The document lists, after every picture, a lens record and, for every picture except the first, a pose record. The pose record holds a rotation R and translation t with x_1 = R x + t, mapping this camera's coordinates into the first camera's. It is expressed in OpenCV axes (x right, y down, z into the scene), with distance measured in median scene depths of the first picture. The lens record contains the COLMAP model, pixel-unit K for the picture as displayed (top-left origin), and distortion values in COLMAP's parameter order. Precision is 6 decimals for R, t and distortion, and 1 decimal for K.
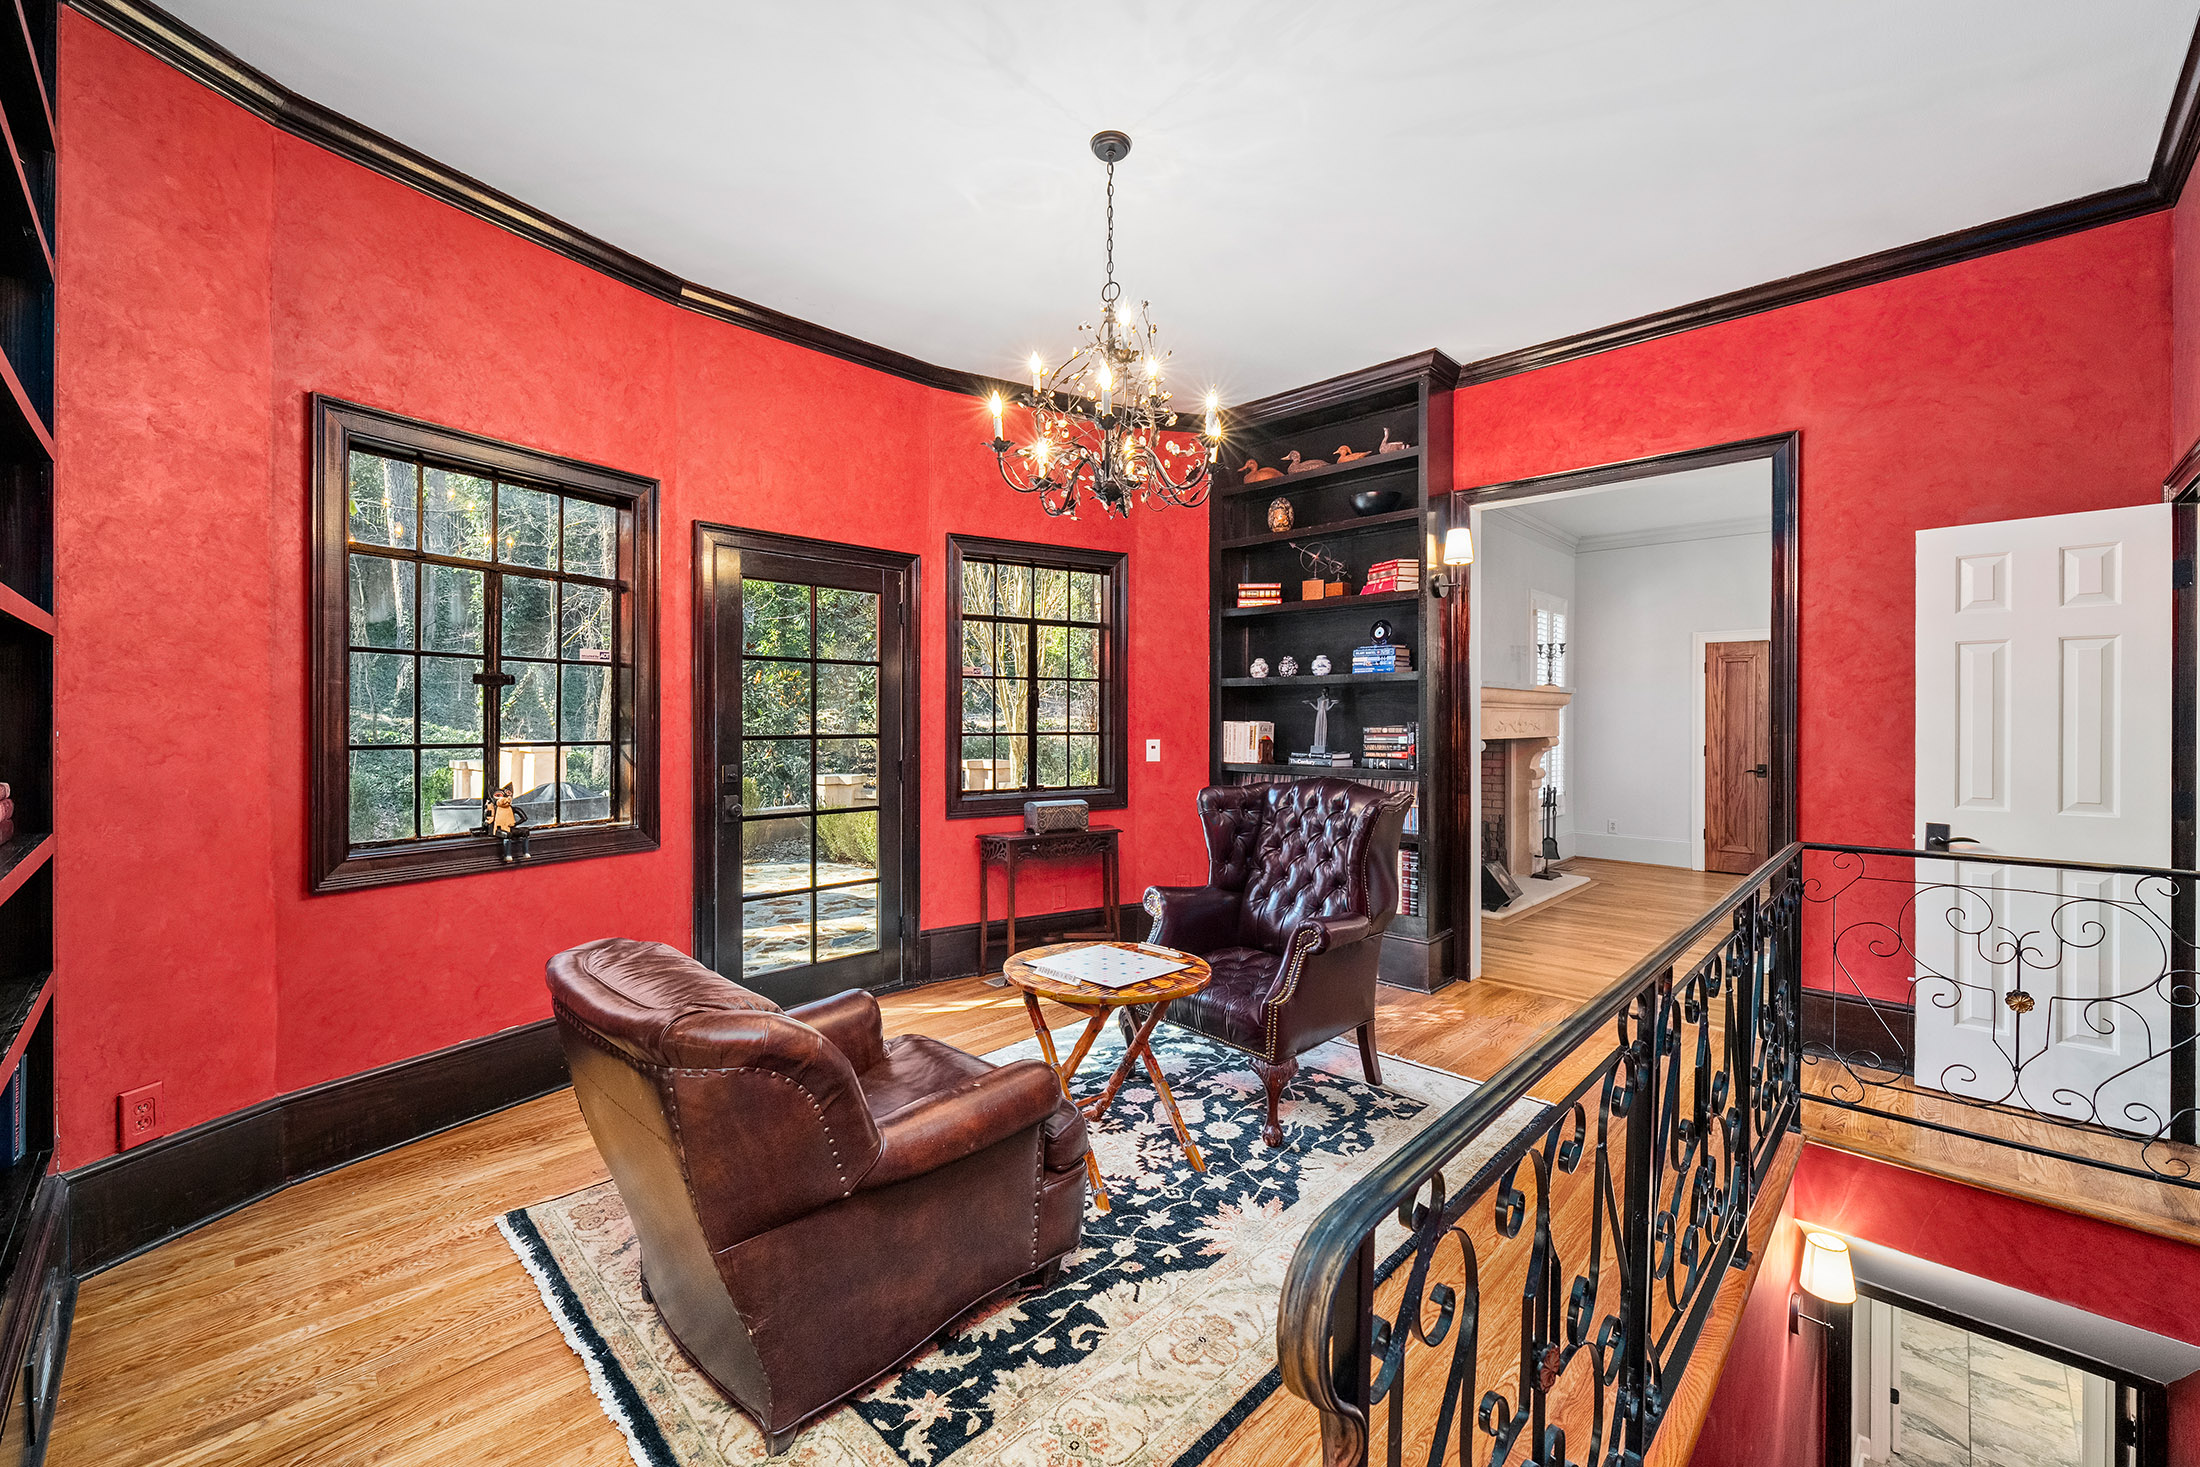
lens RADIAL K [[886.4, 0, 1099.2], [0, 886.4, 718.8], [0, 0, 1]] dist [-0.001053, -0.000059]
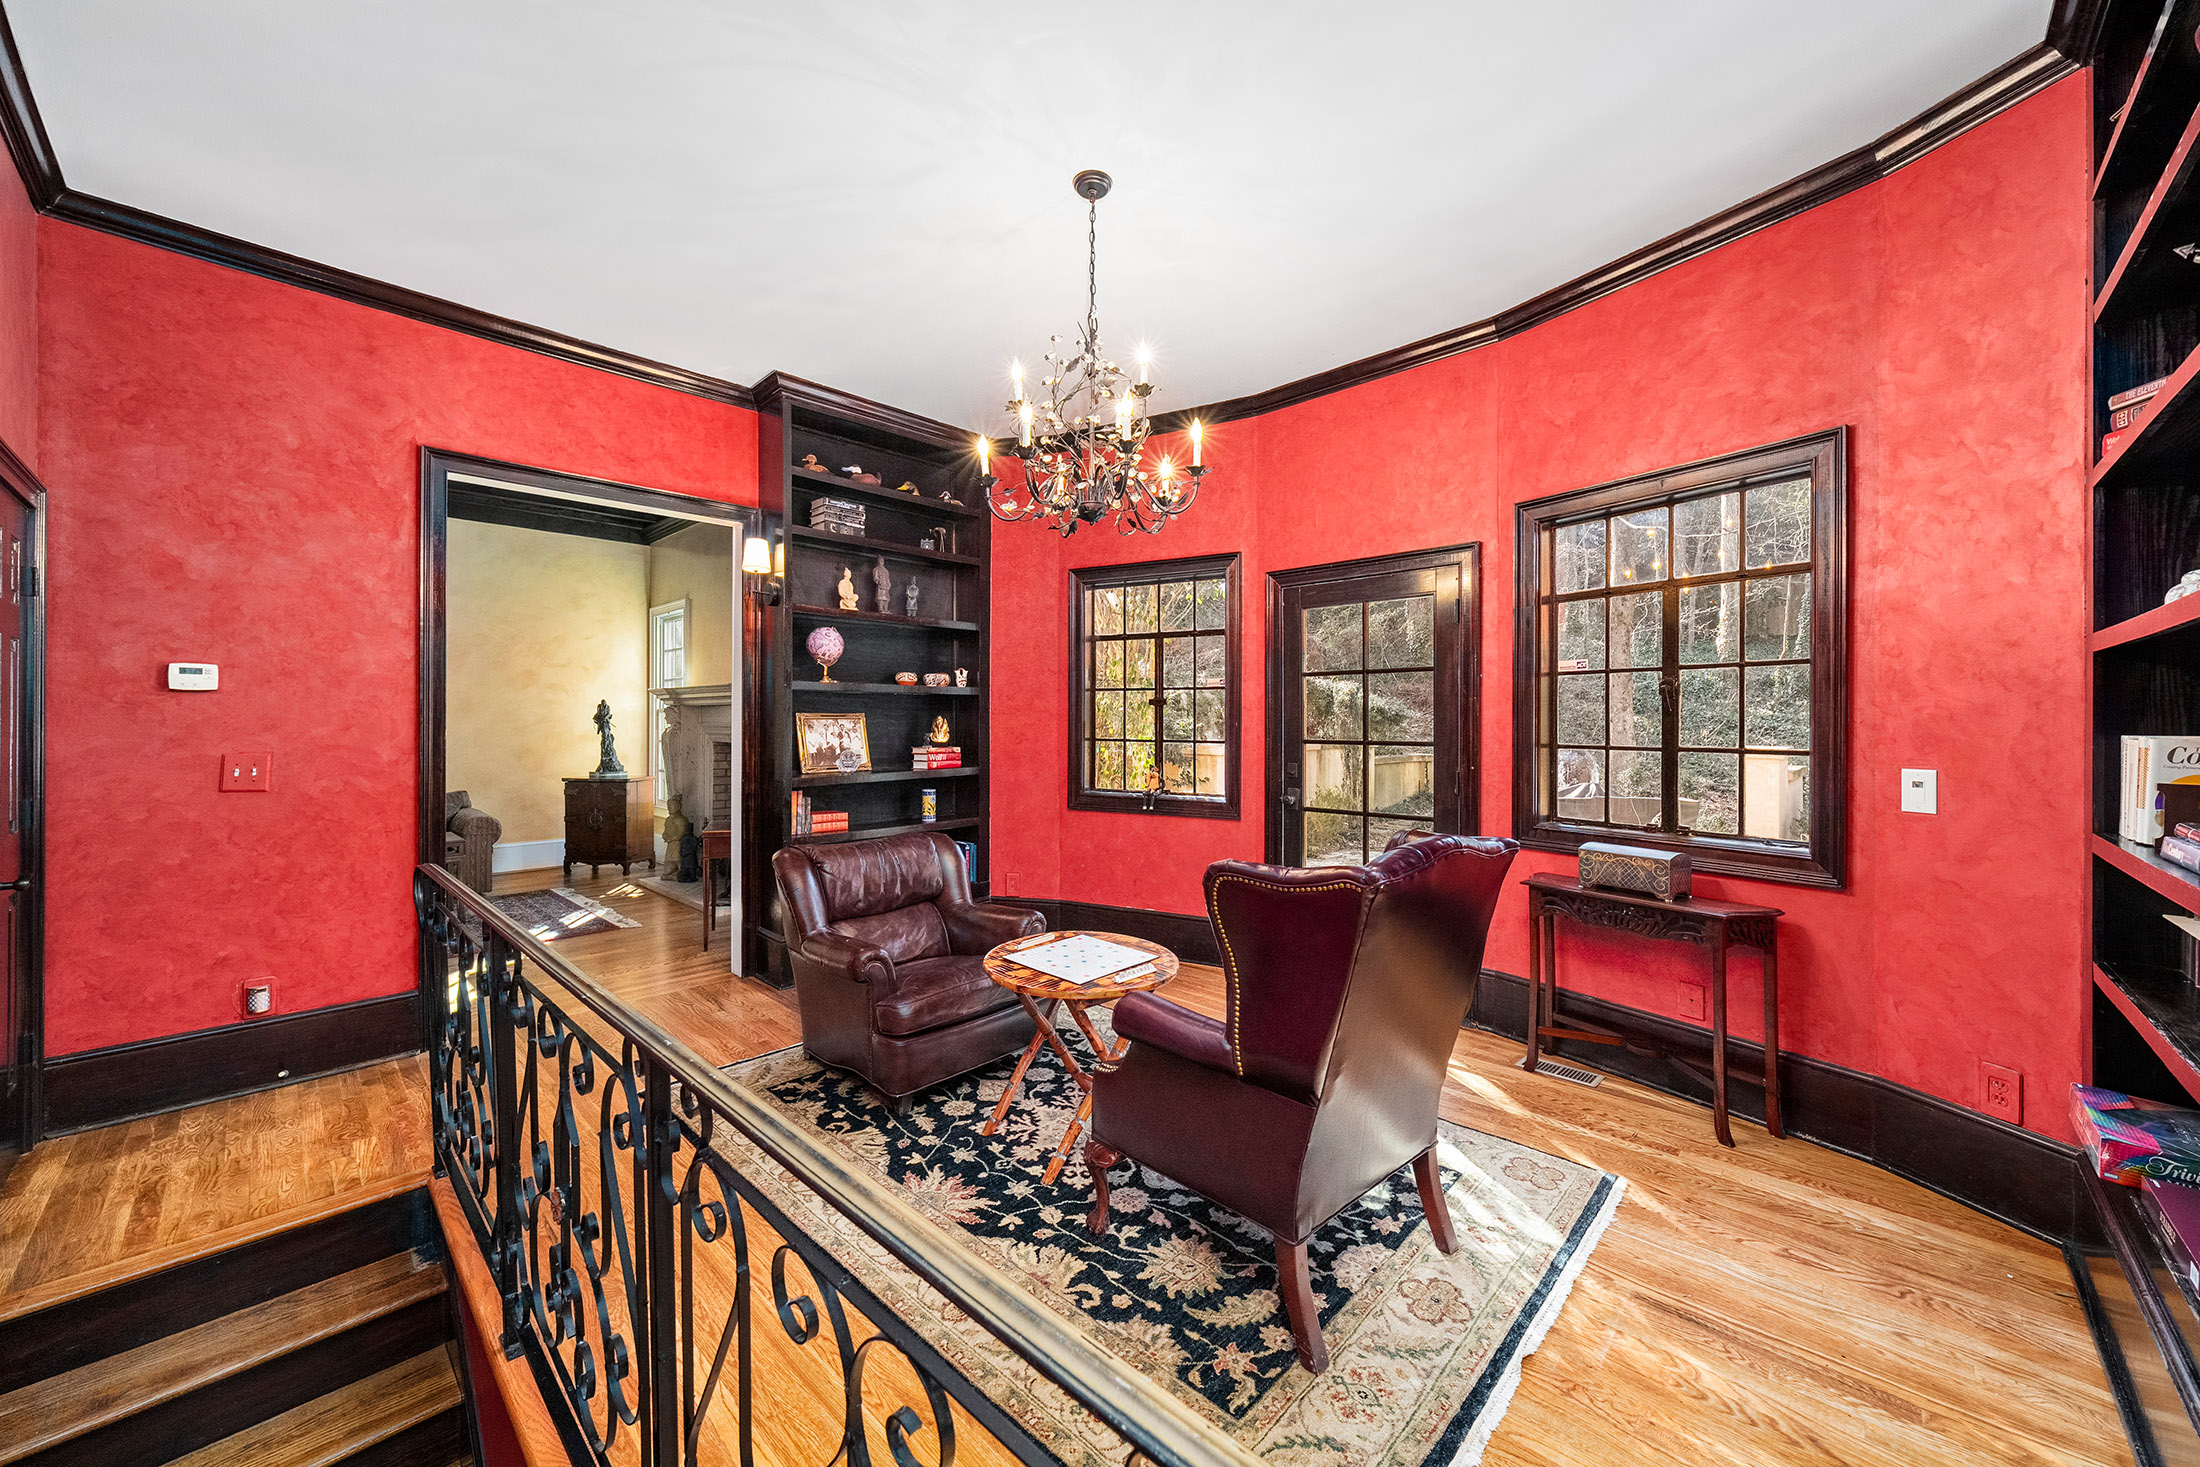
lens RADIAL K [[800.7, 0, 1100.3], [0, 800.7, 725.5], [0, 0, 1]] dist [-0.007087, 0.000002]
pose [[0.016516, 0.002233, -0.999861, 1.001896], [-0.001444, 0.999997, 0.002210, -0.003633], [0.999863, 0.001408, 0.016520, 1.039405]]
